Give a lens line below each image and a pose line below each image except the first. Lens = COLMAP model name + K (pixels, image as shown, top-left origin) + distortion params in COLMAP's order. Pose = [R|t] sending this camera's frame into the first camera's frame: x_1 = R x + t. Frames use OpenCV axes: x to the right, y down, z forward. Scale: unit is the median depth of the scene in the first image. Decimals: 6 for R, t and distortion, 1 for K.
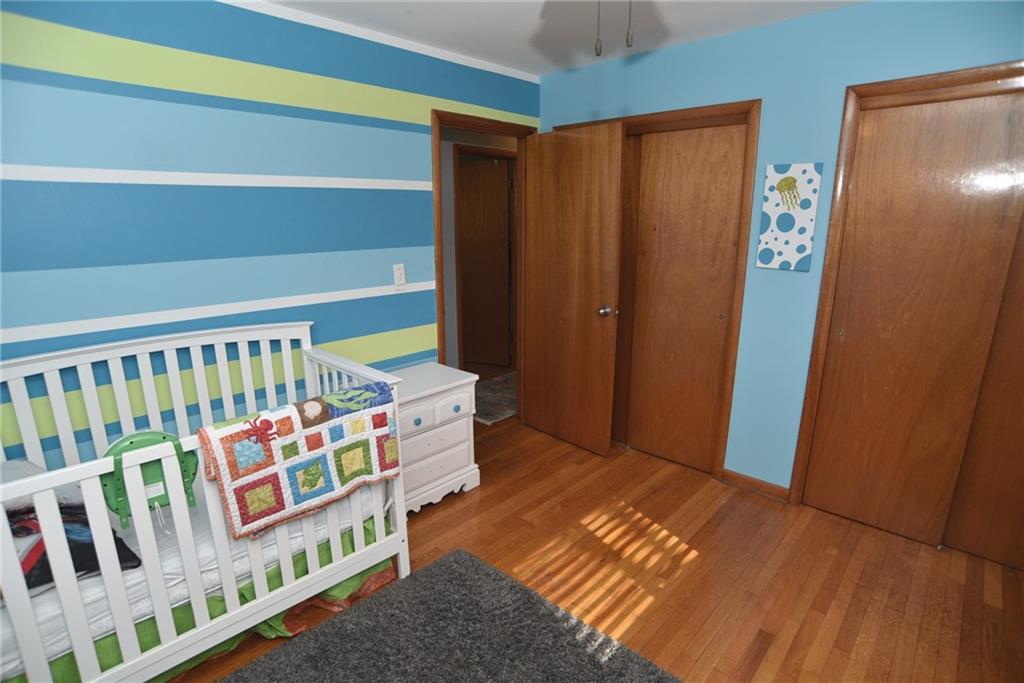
lens RADIAL K [[525.4, 0, 511.3], [0, 525.4, 349.3], [0, 0, 1]] dist [-0.101608, 0.051181]
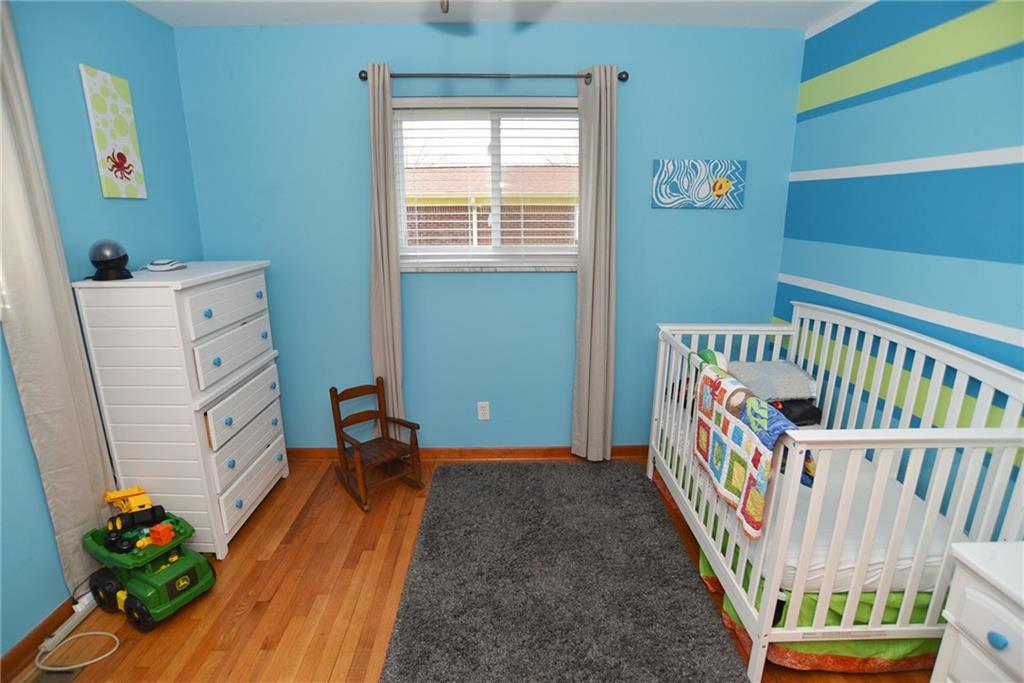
lens RADIAL K [[525.4, 0, 511.3], [0, 525.4, 349.3], [0, 0, 1]] dist [-0.101608, 0.051181]
pose [[-0.716462, 0.186093, -0.672348, 0.560914], [-0.169096, 0.888701, 0.426166, -0.307956], [0.676823, 0.419023, -0.605253, 1.209348]]
